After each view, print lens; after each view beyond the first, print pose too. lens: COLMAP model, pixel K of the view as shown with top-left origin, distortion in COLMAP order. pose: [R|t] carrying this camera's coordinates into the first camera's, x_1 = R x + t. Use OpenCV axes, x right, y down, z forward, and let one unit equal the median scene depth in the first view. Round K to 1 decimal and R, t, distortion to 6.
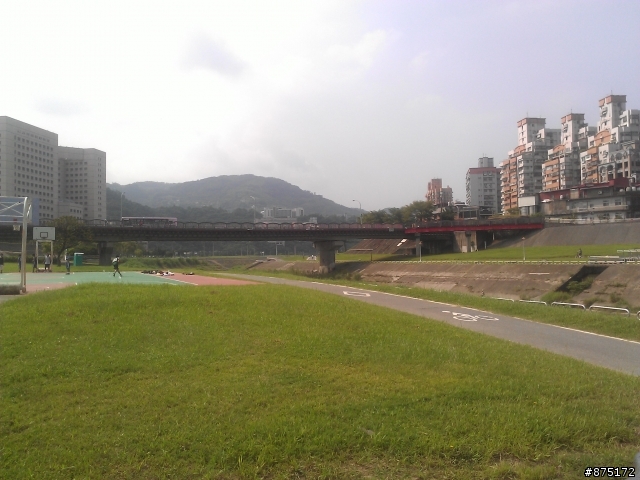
lens RADIAL K [[505.0, 0, 320.0], [0, 505.0, 240.0], [0, 0, 1]] dist [-0.002333, 0.001331]
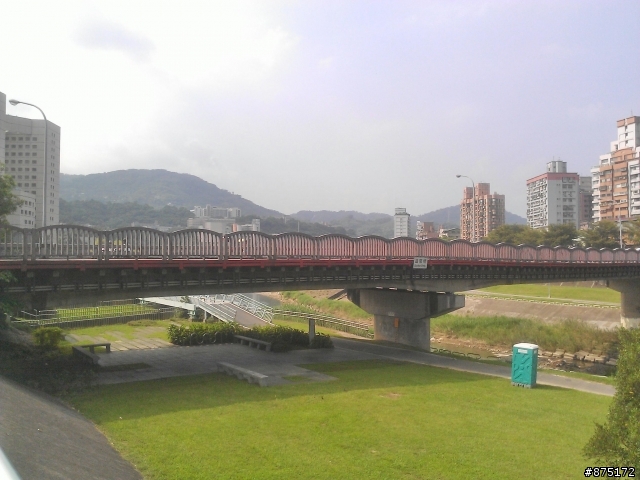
lens RADIAL K [[505.0, 0, 320.0], [0, 505.0, 240.0], [0, 0, 1]] dist [-0.002333, 0.001331]
pose [[0.982523, 0.029506, 0.183786, -0.230890], [-0.028856, 0.999564, -0.006214, -0.013345], [-0.183889, 0.000802, 0.982947, 0.240494]]
